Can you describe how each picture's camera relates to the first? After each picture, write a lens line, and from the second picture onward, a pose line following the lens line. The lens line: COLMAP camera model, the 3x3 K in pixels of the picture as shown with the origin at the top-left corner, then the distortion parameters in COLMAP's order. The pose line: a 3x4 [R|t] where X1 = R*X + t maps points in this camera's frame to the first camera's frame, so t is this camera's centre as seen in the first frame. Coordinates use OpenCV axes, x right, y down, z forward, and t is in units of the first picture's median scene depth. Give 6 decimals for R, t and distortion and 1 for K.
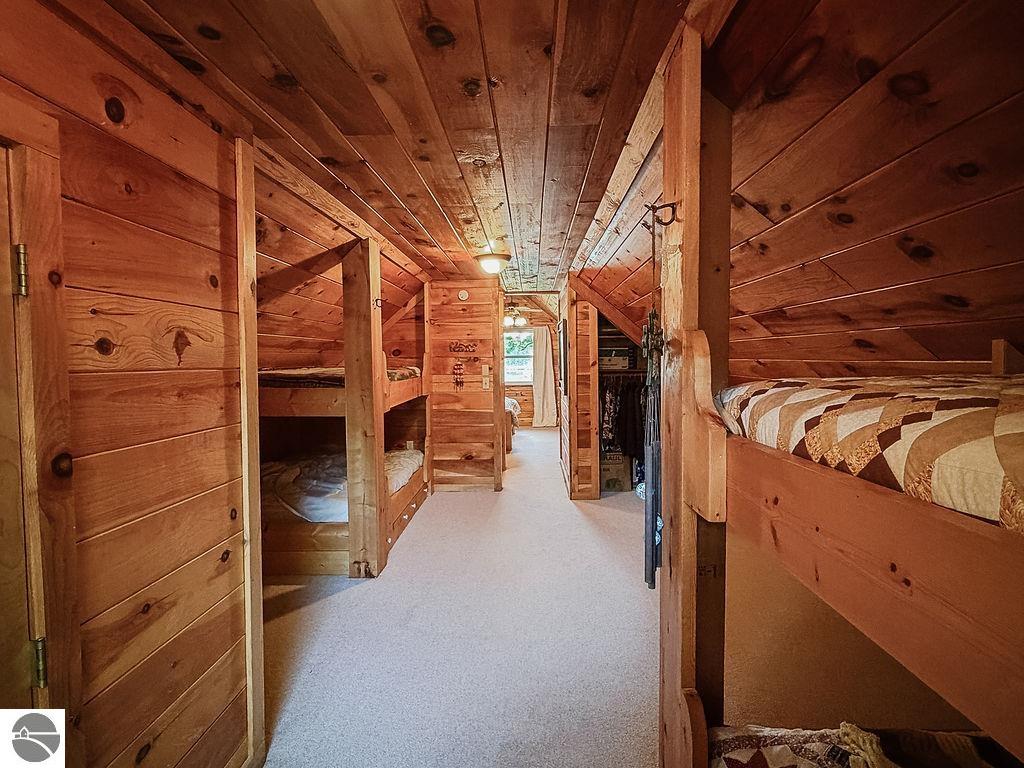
lens RADIAL K [[511.0, 0, 510.2], [0, 511.0, 382.6], [0, 0, 1]] dist [-0.000863, -0.001603]
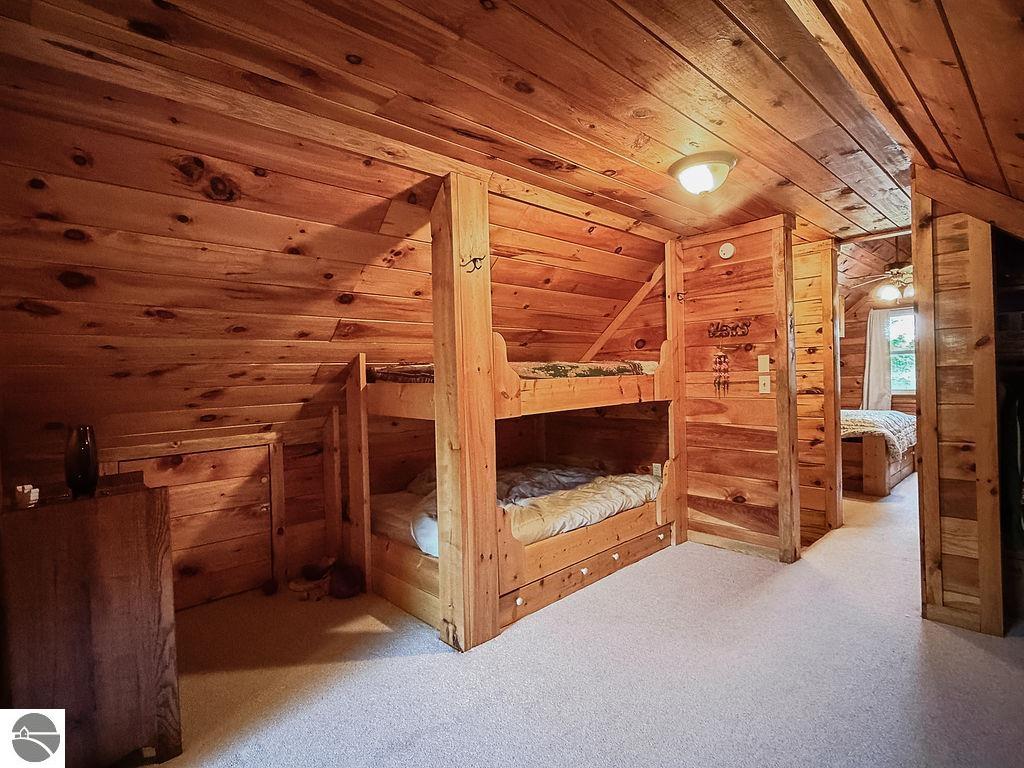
lens RADIAL K [[511.0, 0, 510.2], [0, 511.0, 382.6], [0, 0, 1]] dist [-0.000863, -0.001603]
pose [[0.705881, -0.001331, -0.708330, 0.185579], [-0.014150, 0.999772, -0.015980, 0.014170], [0.708190, 0.021302, 0.705701, 0.356528]]
